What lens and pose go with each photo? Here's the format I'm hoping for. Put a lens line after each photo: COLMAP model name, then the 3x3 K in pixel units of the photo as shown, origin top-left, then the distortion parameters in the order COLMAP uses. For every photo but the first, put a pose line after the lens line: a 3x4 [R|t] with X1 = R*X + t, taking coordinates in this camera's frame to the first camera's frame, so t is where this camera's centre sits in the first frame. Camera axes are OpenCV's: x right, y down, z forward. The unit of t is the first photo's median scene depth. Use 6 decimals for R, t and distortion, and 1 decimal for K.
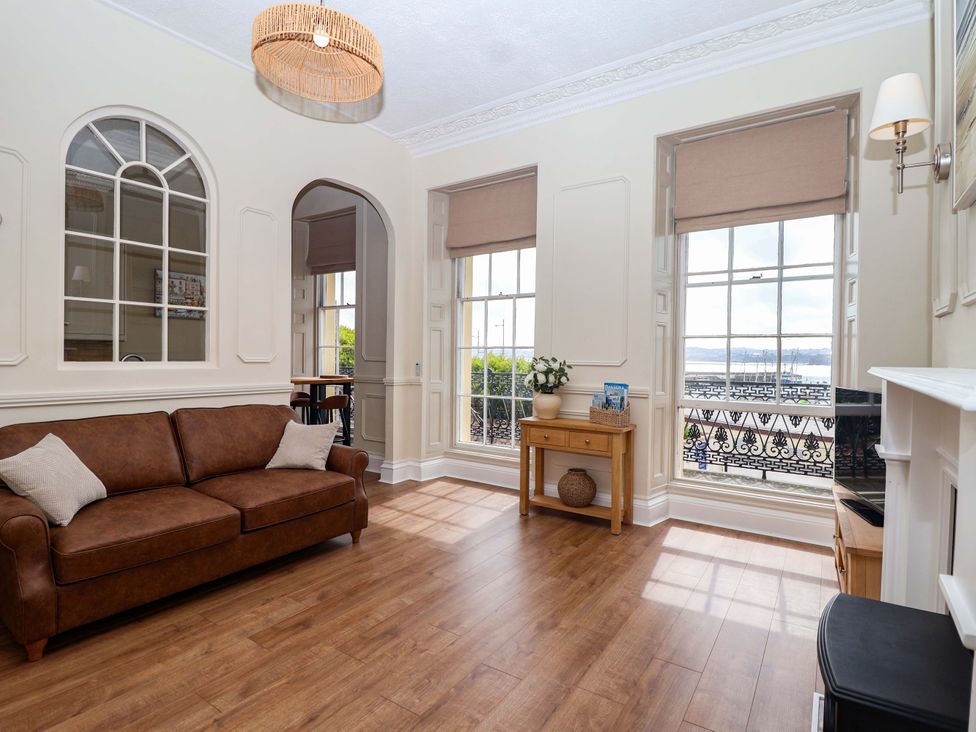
lens RADIAL K [[514.6, 0, 489.2], [0, 514.6, 380.0], [0, 0, 1]] dist [0.001060, -0.000469]
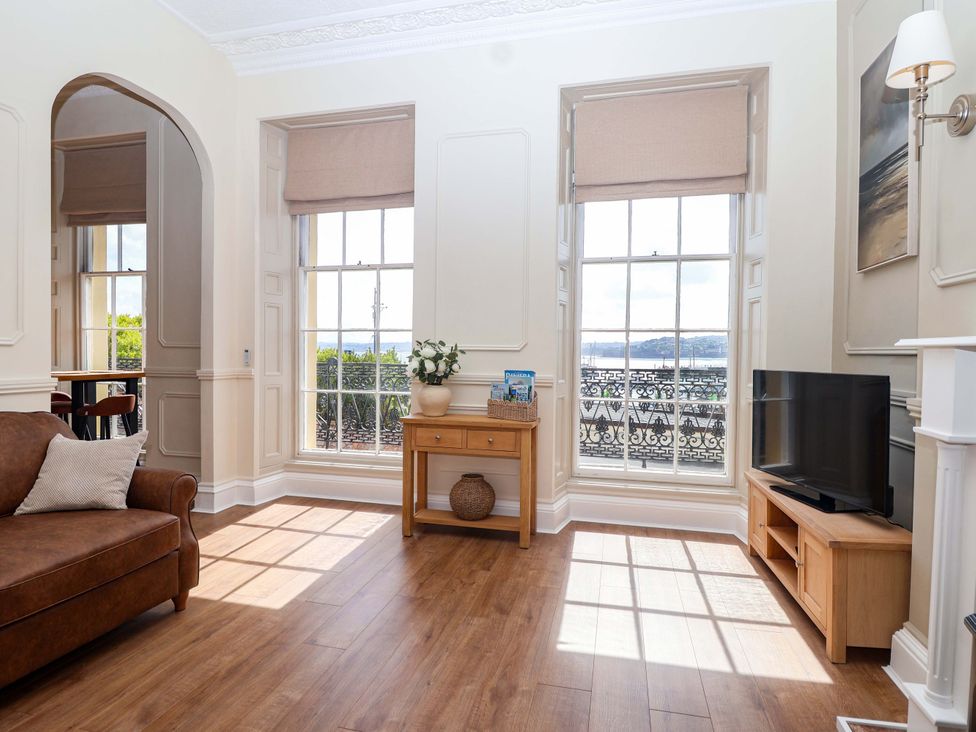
lens RADIAL K [[541.8, 0, 489.7], [0, 541.8, 376.4], [0, 0, 1]] dist [0.004076, -0.010777]
pose [[0.936776, -0.017224, 0.349506, -0.105890], [0.016076, 0.999852, 0.006184, 0.009125], [-0.349561, -0.000175, 0.936914, 0.165630]]
